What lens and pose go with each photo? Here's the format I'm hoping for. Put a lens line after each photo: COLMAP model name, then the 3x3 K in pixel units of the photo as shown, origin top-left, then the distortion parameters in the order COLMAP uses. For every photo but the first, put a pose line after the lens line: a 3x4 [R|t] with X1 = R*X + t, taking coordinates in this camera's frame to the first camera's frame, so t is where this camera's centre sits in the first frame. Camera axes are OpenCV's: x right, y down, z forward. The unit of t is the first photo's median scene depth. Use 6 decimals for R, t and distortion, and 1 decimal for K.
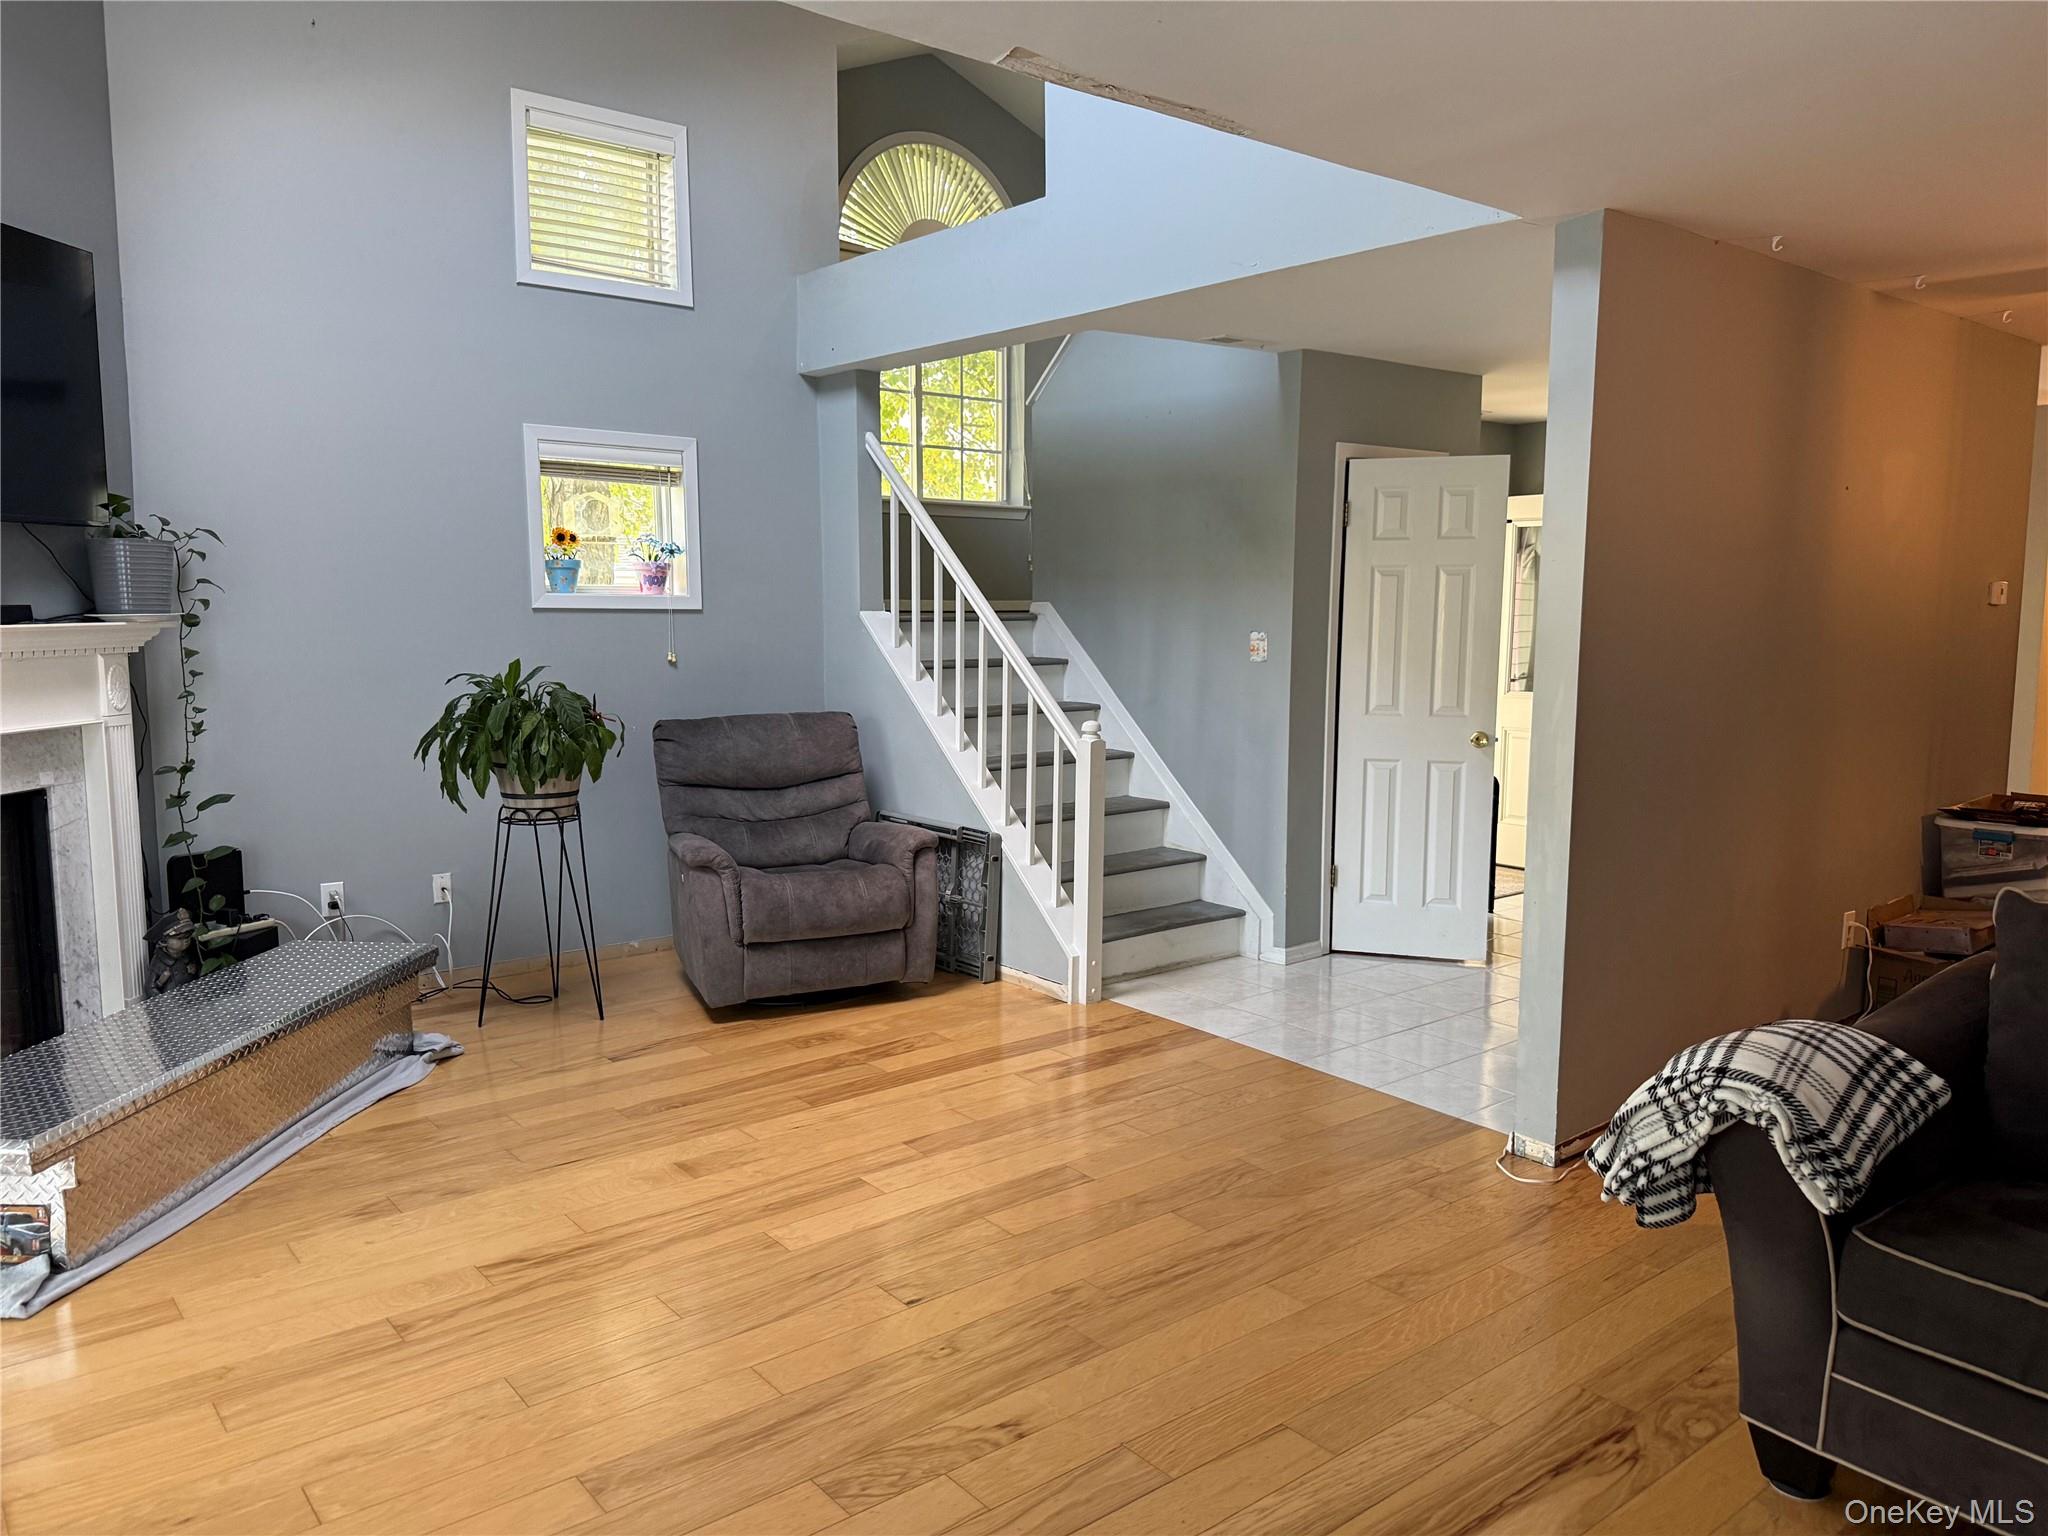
lens RADIAL K [[1449.2, 0, 1011.9], [0, 1449.2, 757.1], [0, 0, 1]] dist [0.056058, -0.075060]
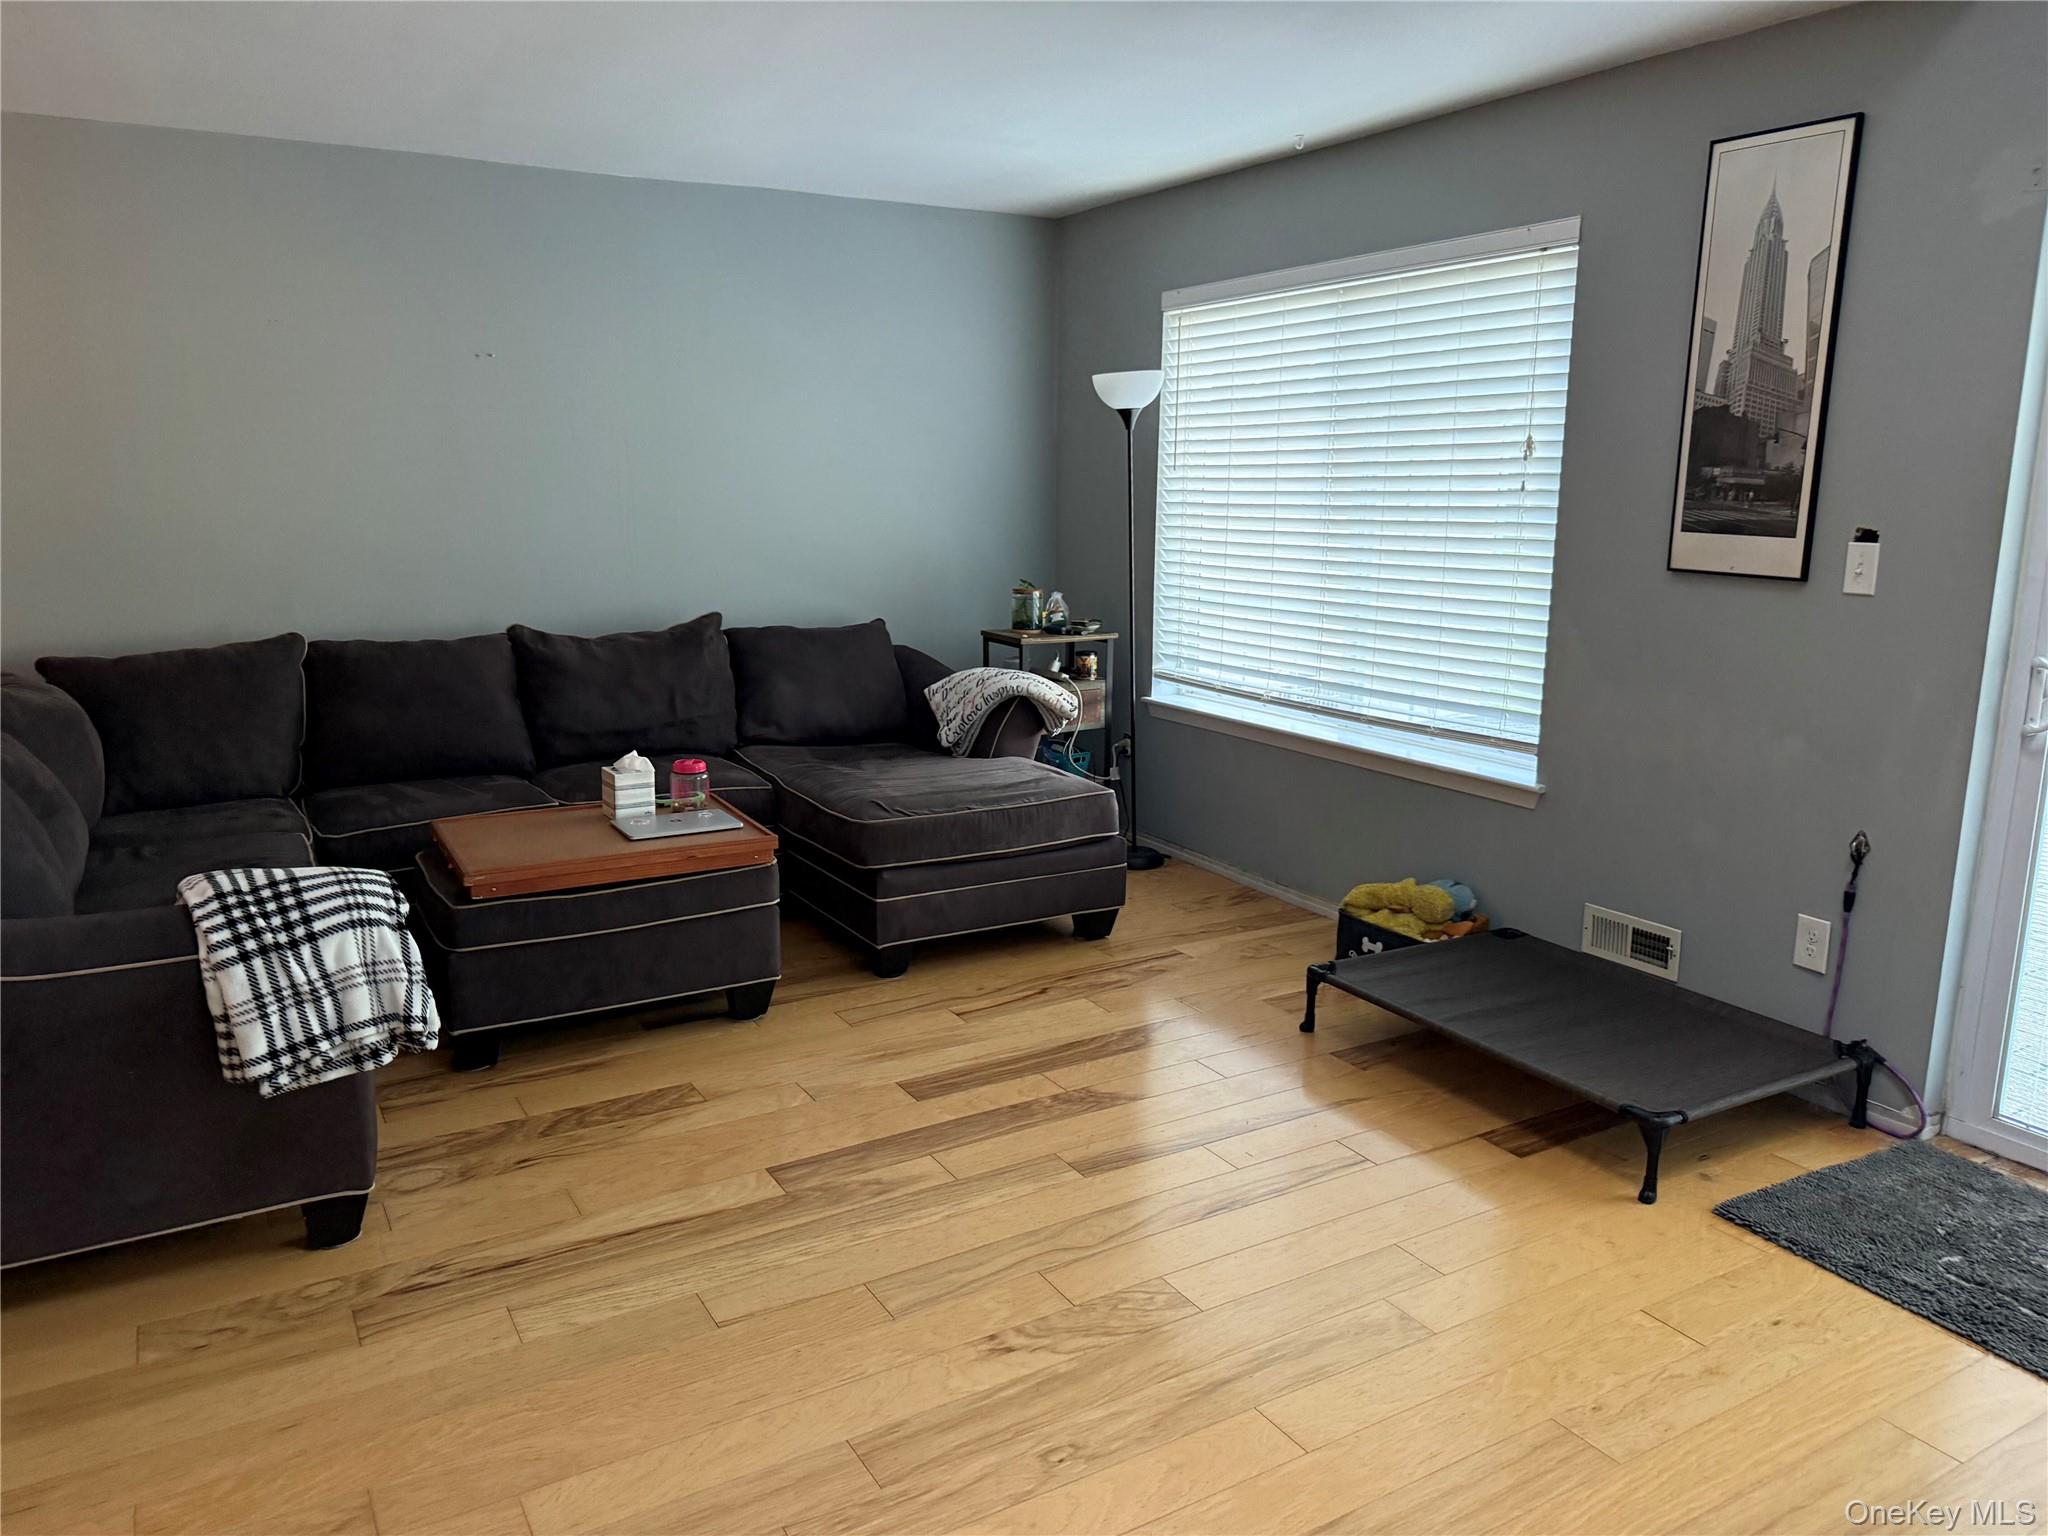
lens RADIAL K [[1449.2, 0, 1011.9], [0, 1449.2, 757.1], [0, 0, 1]] dist [0.056058, -0.075060]
pose [[-0.989120, -0.035471, 0.142771, -0.136369], [0.008954, 0.954181, 0.299098, -0.196866], [-0.146839, 0.297122, -0.943481, 1.875278]]
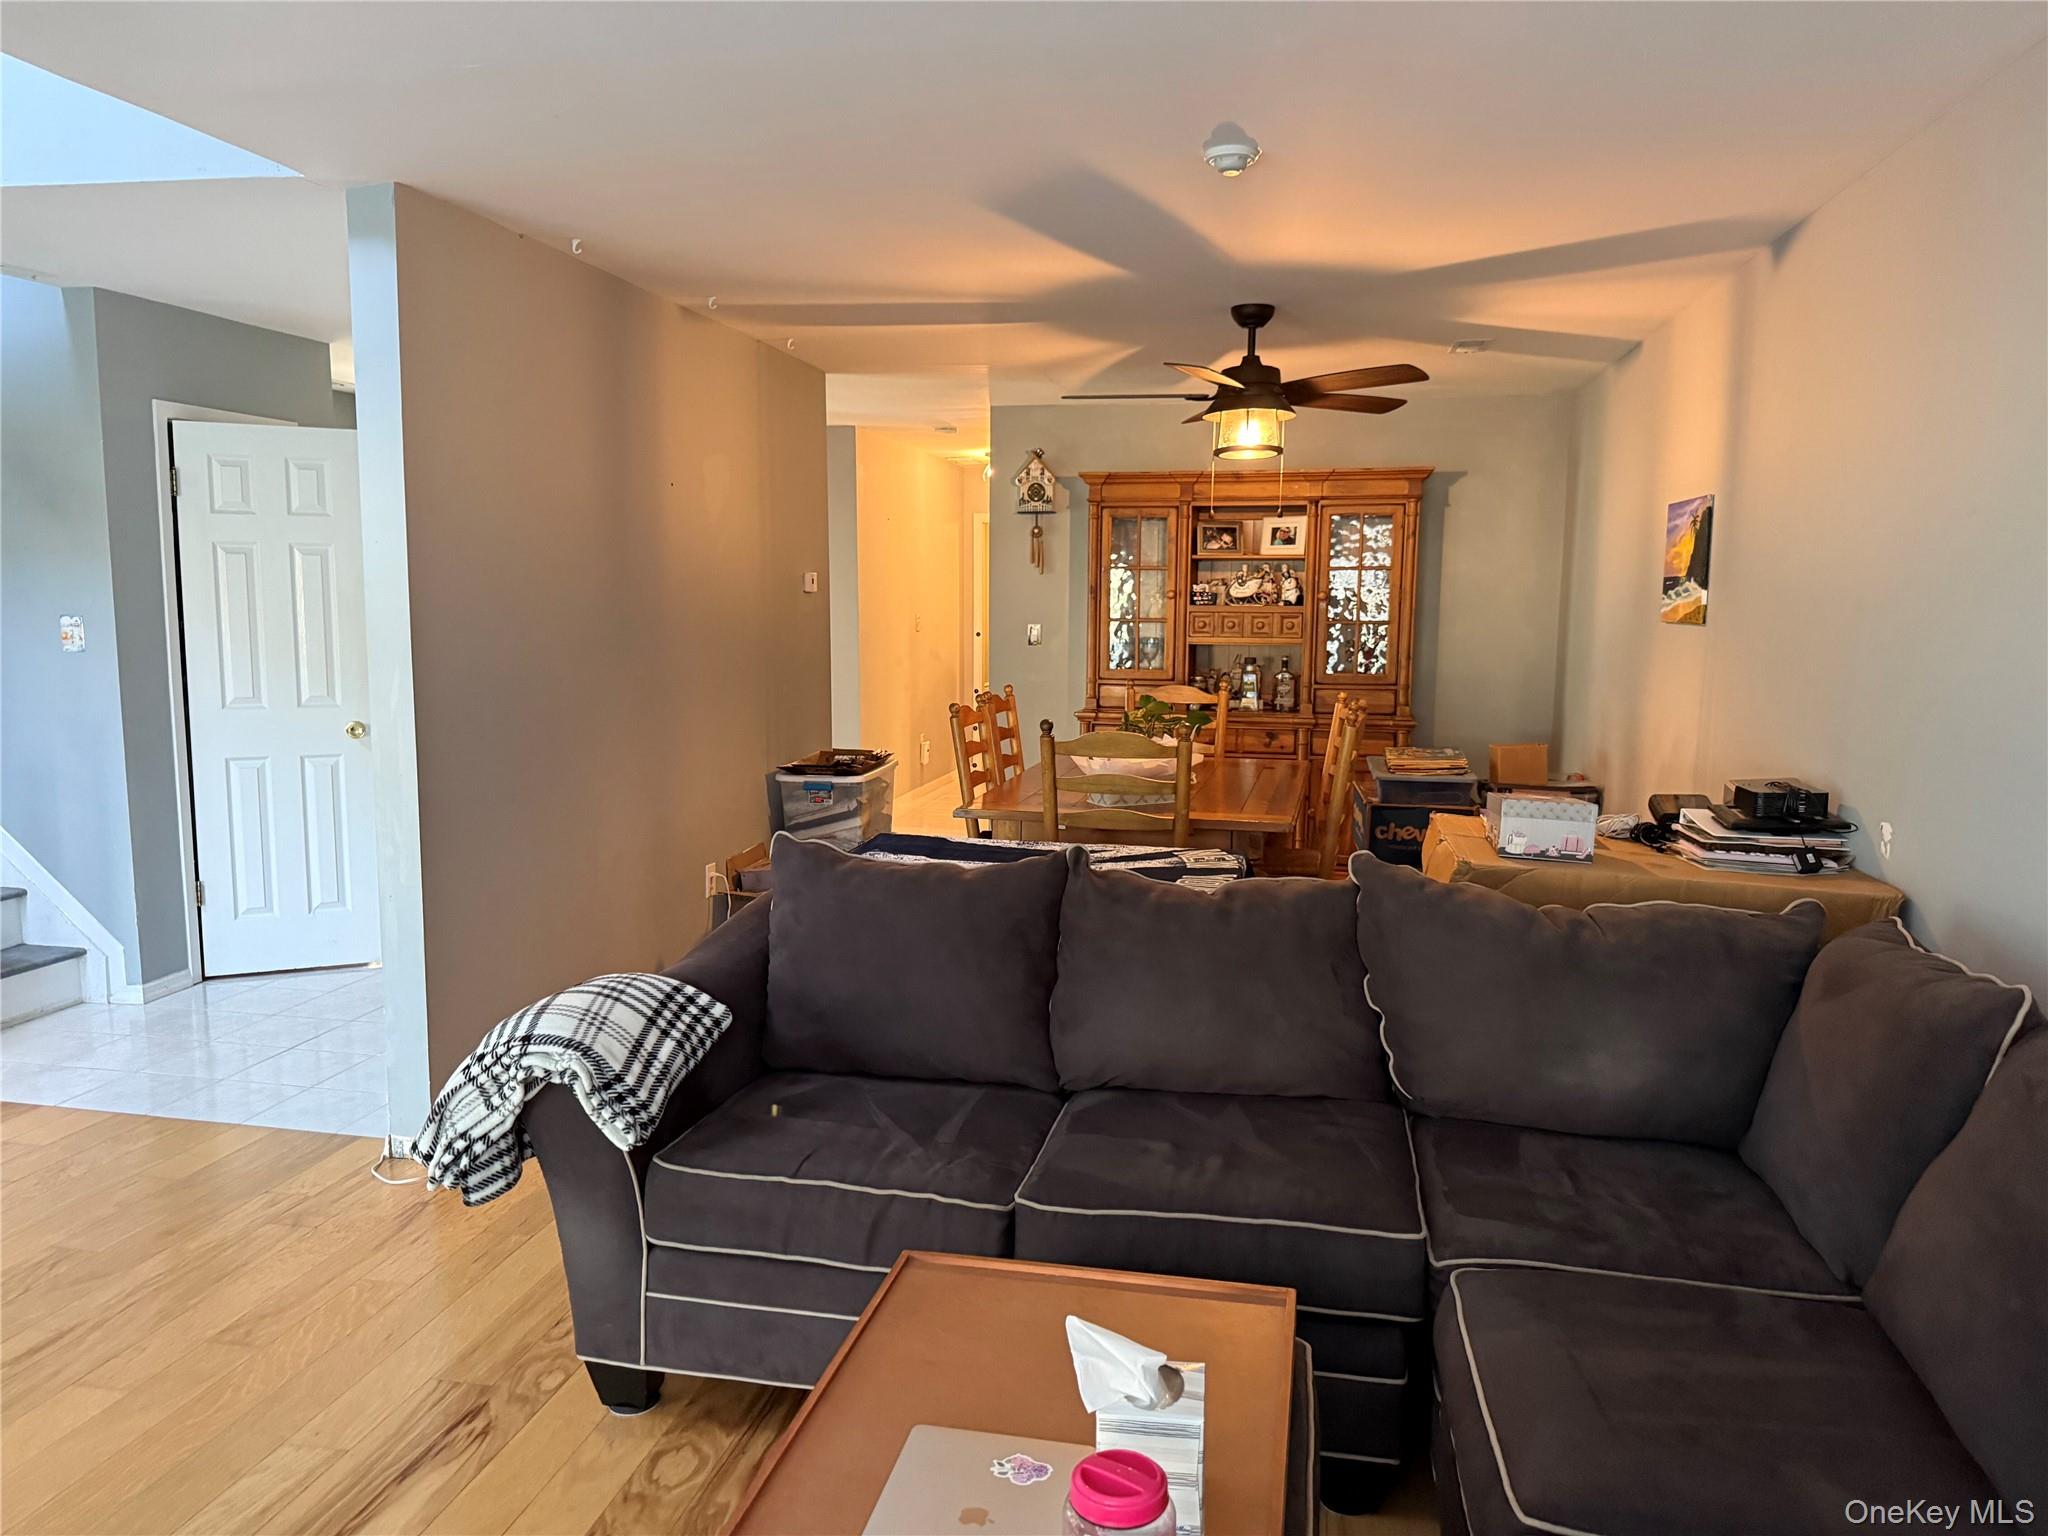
lens RADIAL K [[1465.0, 0, 1024.0], [0, 1465.0, 768.0], [0, 0, 1]] dist [0.040101, -0.072493]
pose [[0.748089, -0.075327, 0.659309, 0.071078], [0.063682, 0.997100, 0.041663, 0.002426], [-0.660535, 0.010819, 0.750717, -0.015354]]
